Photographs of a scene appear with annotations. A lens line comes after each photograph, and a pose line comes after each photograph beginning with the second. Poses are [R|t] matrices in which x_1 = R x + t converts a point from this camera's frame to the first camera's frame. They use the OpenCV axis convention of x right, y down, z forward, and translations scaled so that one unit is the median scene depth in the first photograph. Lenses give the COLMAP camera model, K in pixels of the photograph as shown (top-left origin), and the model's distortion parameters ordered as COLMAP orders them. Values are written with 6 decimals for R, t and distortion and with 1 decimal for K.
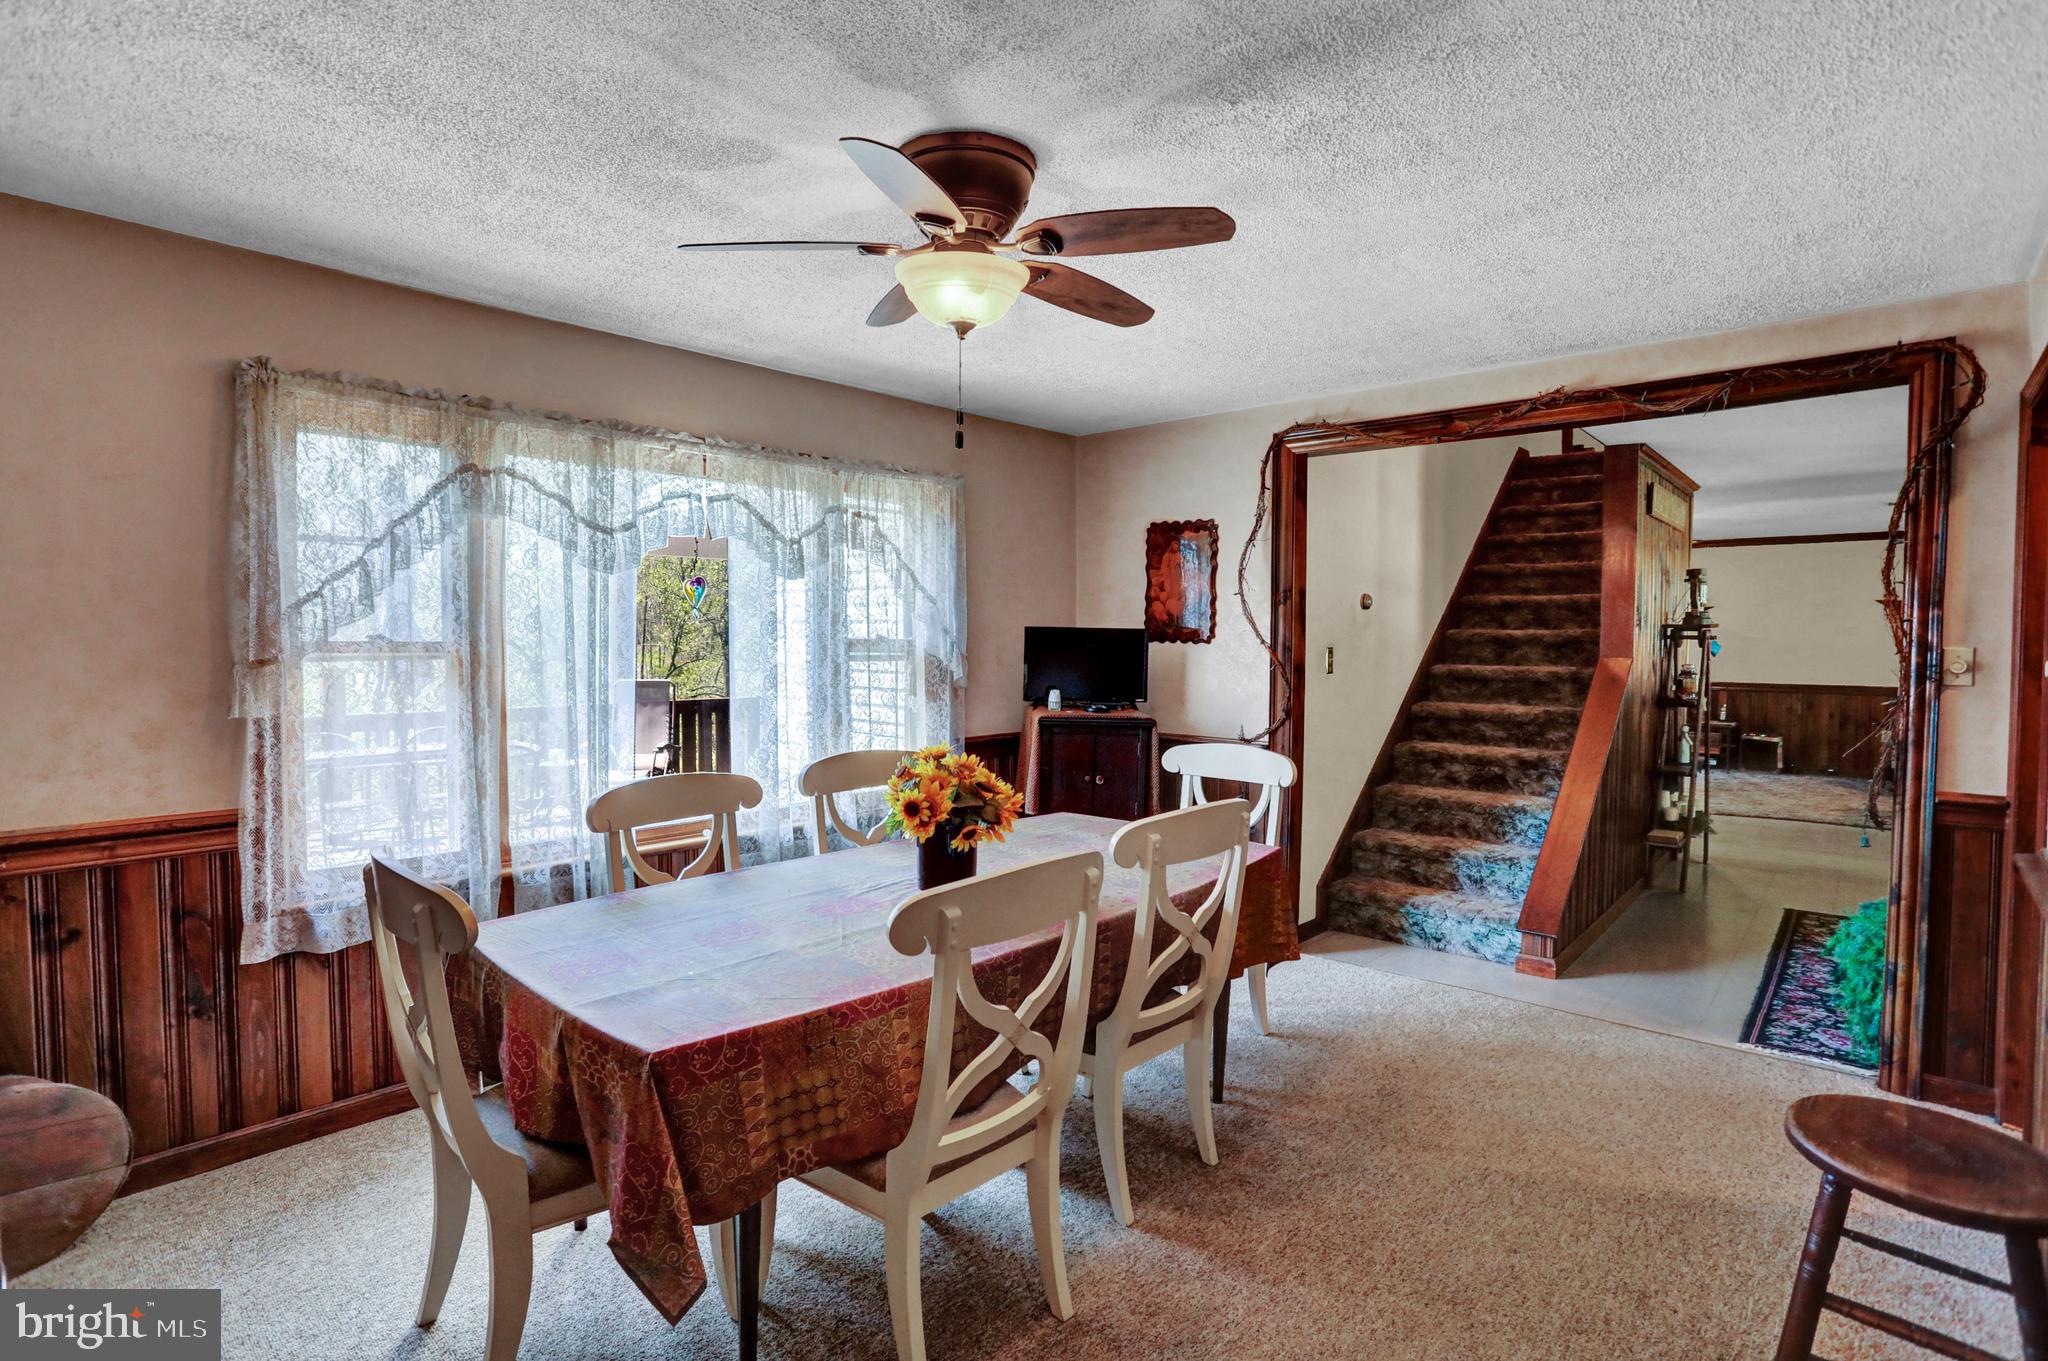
lens RADIAL K [[997.6, 0, 1021.4], [0, 997.6, 674.8], [0, 0, 1]] dist [-0.078879, 0.034674]
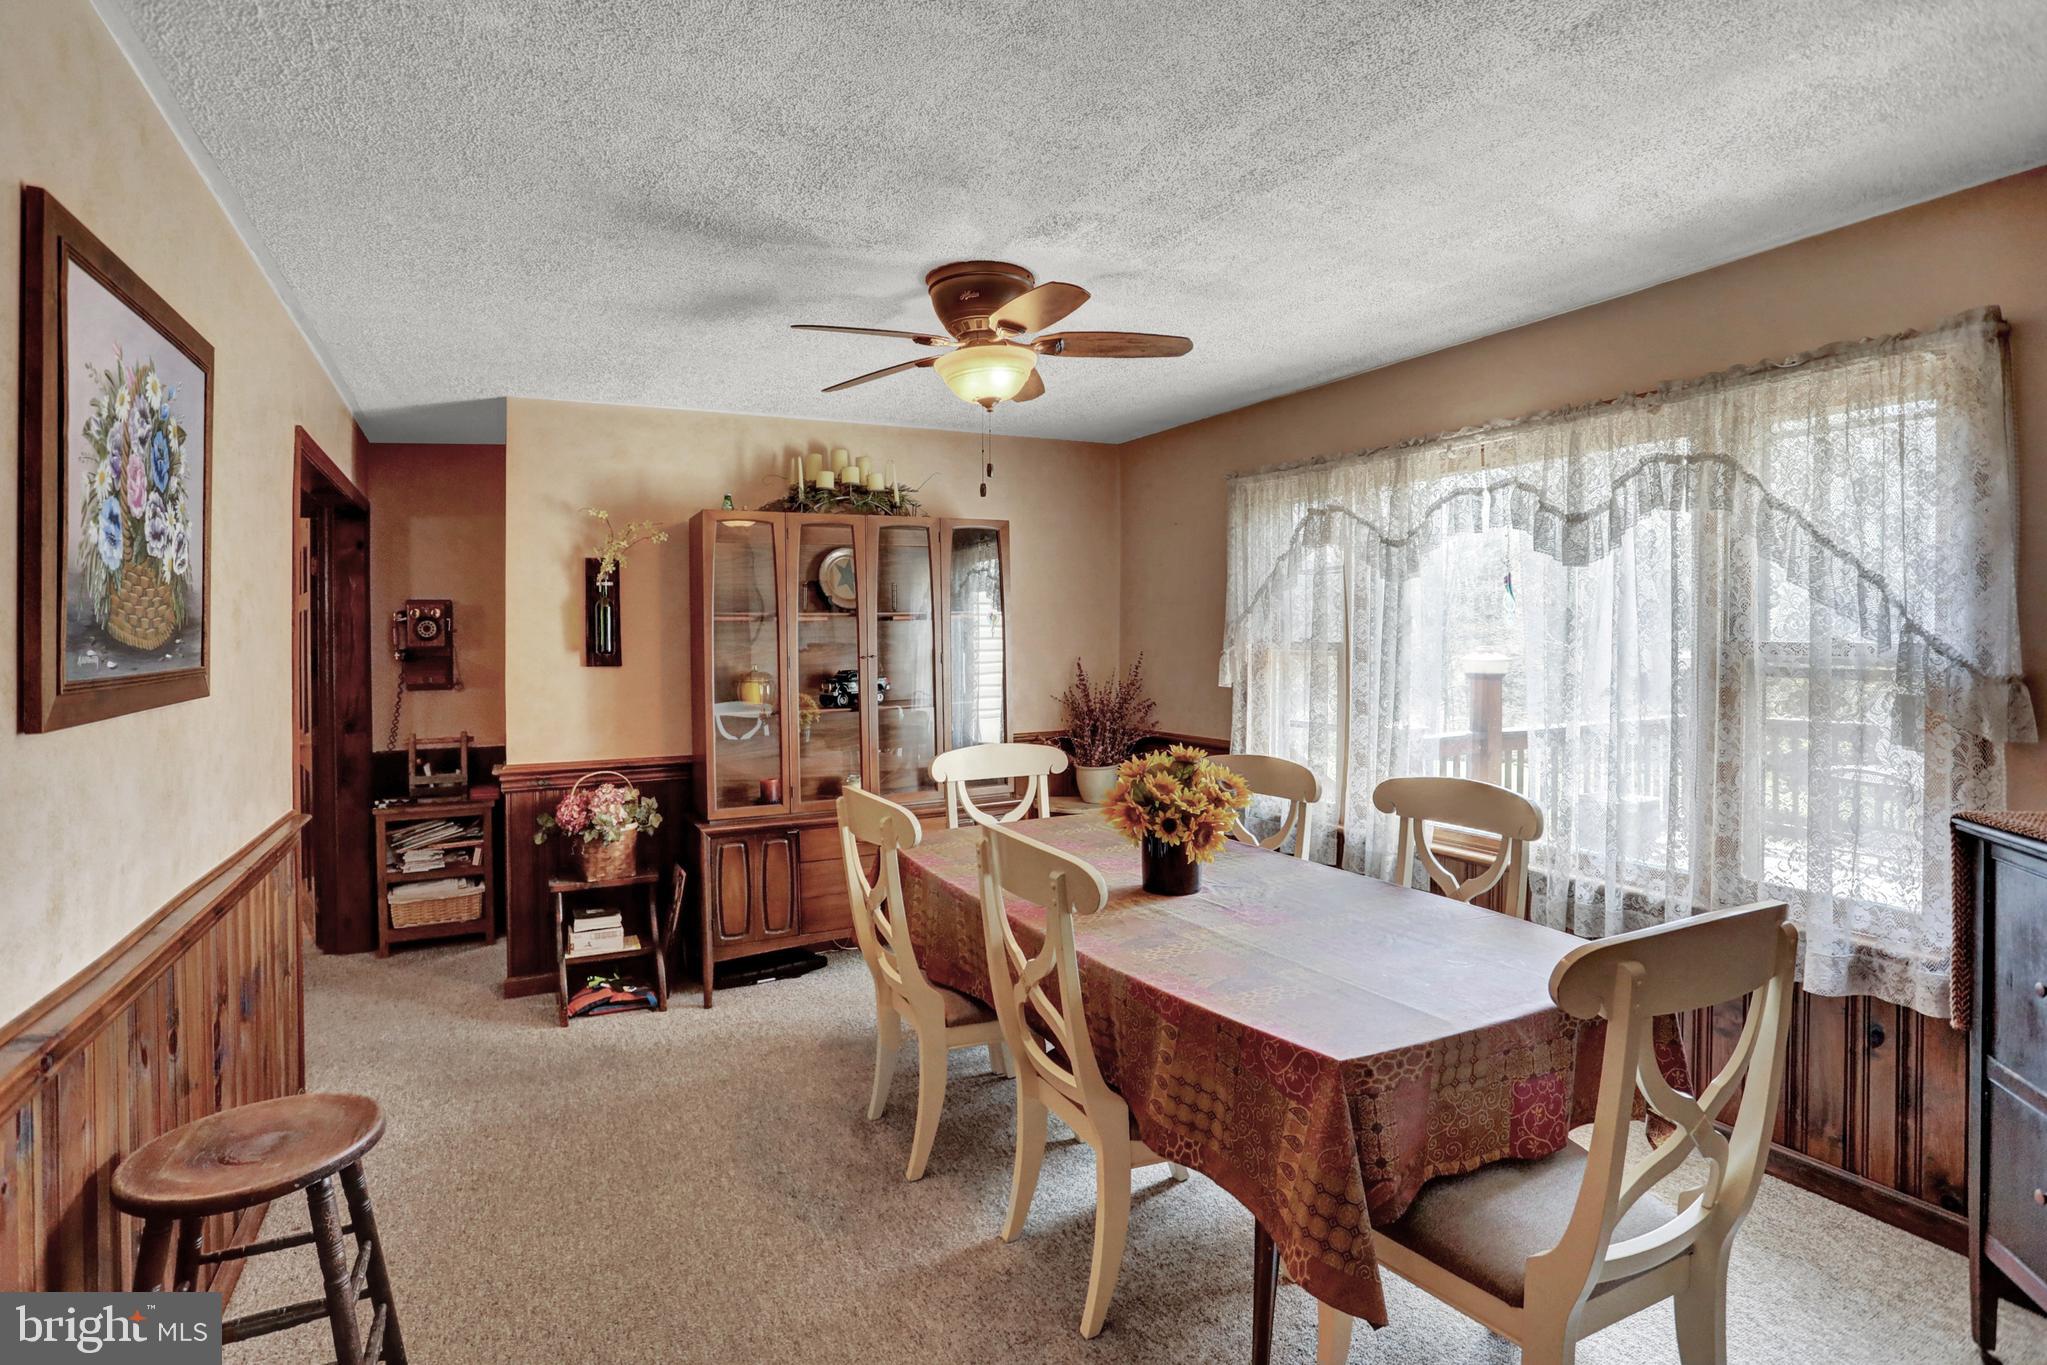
lens RADIAL K [[1032.0, 0, 1031.5], [0, 1032.0, 661.4], [0, 0, 1]] dist [-0.056632, 0.016415]
pose [[-0.381562, 0.017148, -0.924184, 0.866339], [-0.034142, 0.998884, 0.032630, -0.040786], [0.923713, 0.044004, -0.380551, 1.162936]]
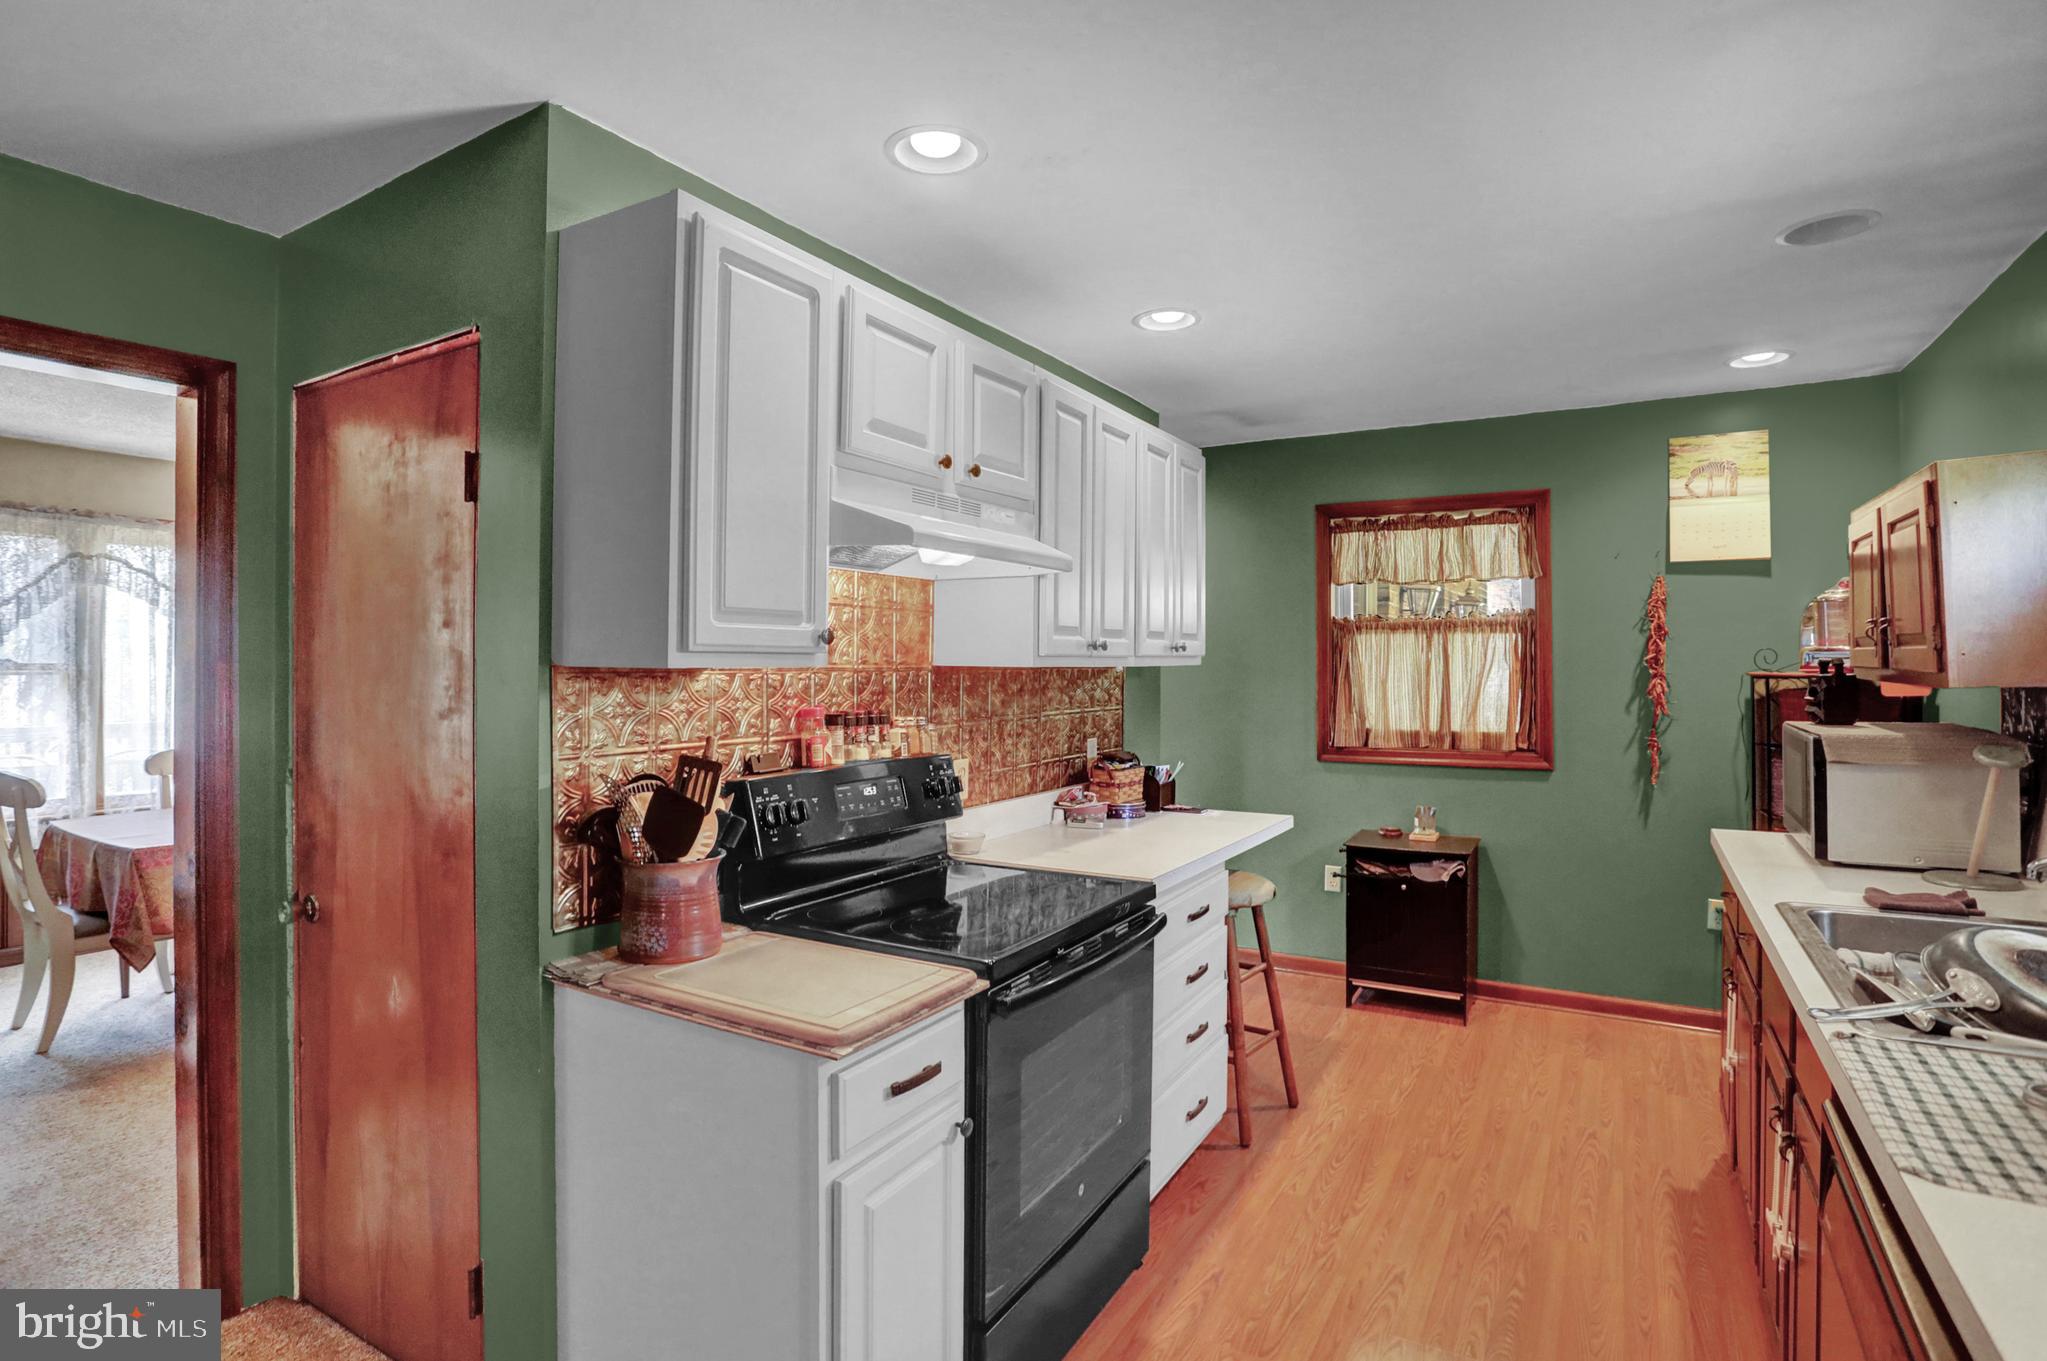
lens RADIAL K [[1032.0, 0, 1031.5], [0, 1032.0, 659.4], [0, 0, 1]] dist [-0.056632, 0.016415]
pose [[0.980027, -0.000474, 0.198864, 0.633841], [0.008352, 0.999213, -0.038779, 0.034669], [-0.198689, 0.039665, 0.979260, -0.883272]]
